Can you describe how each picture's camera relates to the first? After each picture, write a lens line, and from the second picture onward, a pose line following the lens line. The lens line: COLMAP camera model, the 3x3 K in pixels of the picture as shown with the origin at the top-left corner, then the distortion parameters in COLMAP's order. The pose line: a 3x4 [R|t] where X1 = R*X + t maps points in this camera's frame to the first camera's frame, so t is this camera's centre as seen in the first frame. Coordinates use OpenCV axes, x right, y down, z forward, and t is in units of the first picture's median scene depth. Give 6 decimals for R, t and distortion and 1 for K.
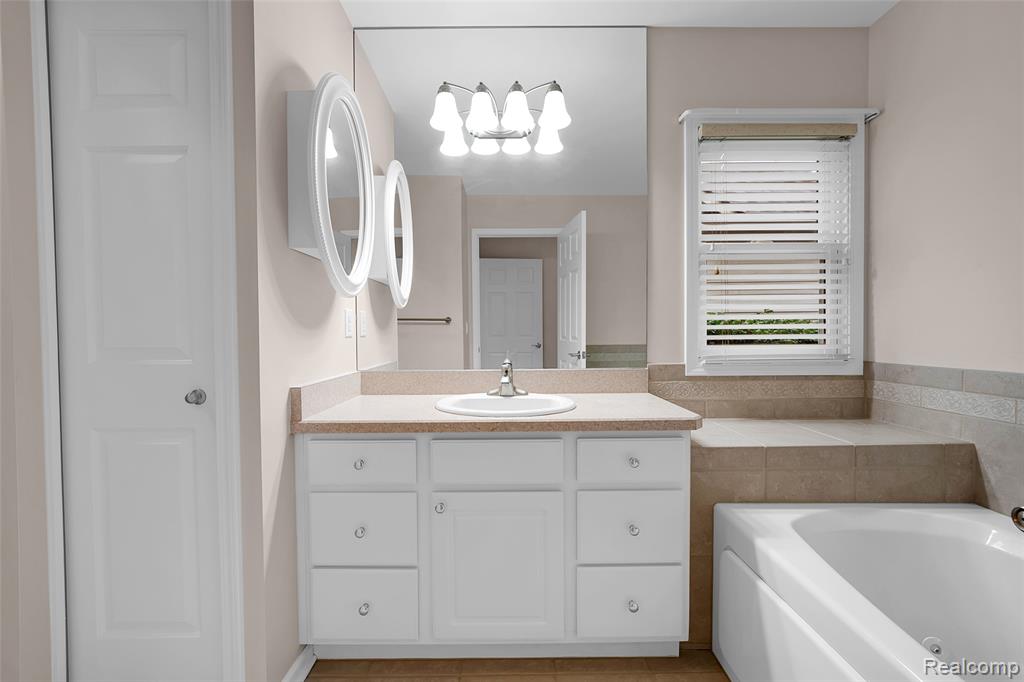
lens RADIAL K [[425.0, 0, 510.6], [0, 425.0, 341.2], [0, 0, 1]] dist [-0.004784, 0.000625]
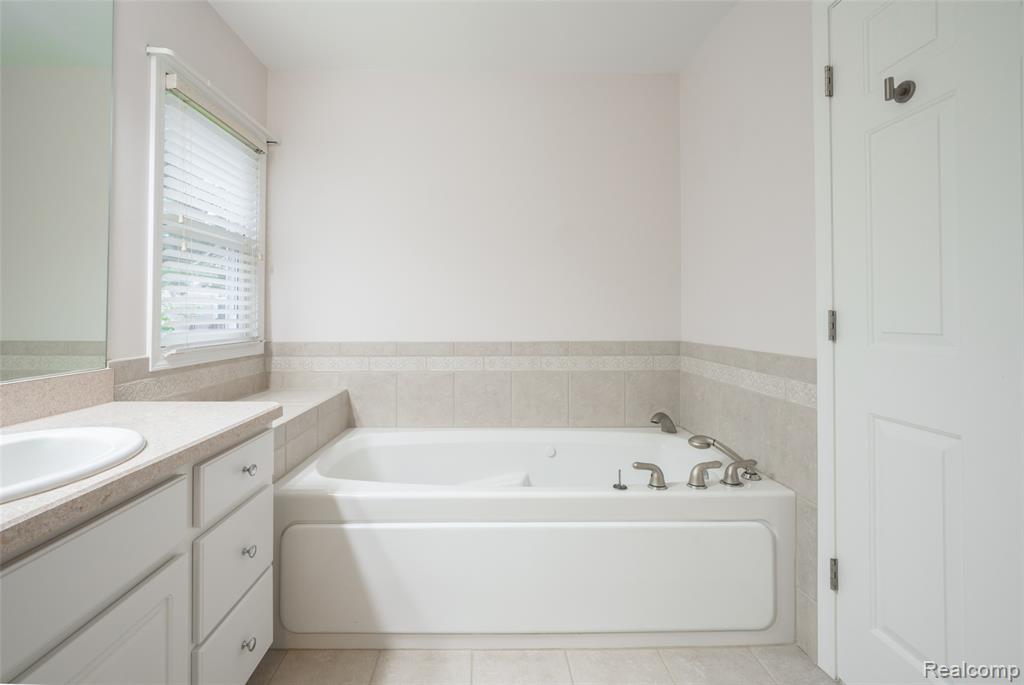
lens RADIAL K [[443.9, 0, 497.4], [0, 443.9, 313.7], [0, 0, 1]] dist [-0.002434, -0.000167]
pose [[-0.011998, 0.010139, 0.999877, -0.566562], [0.015702, 0.999827, -0.009950, -0.011846], [-0.999805, 0.015580, -0.012155, 0.471093]]
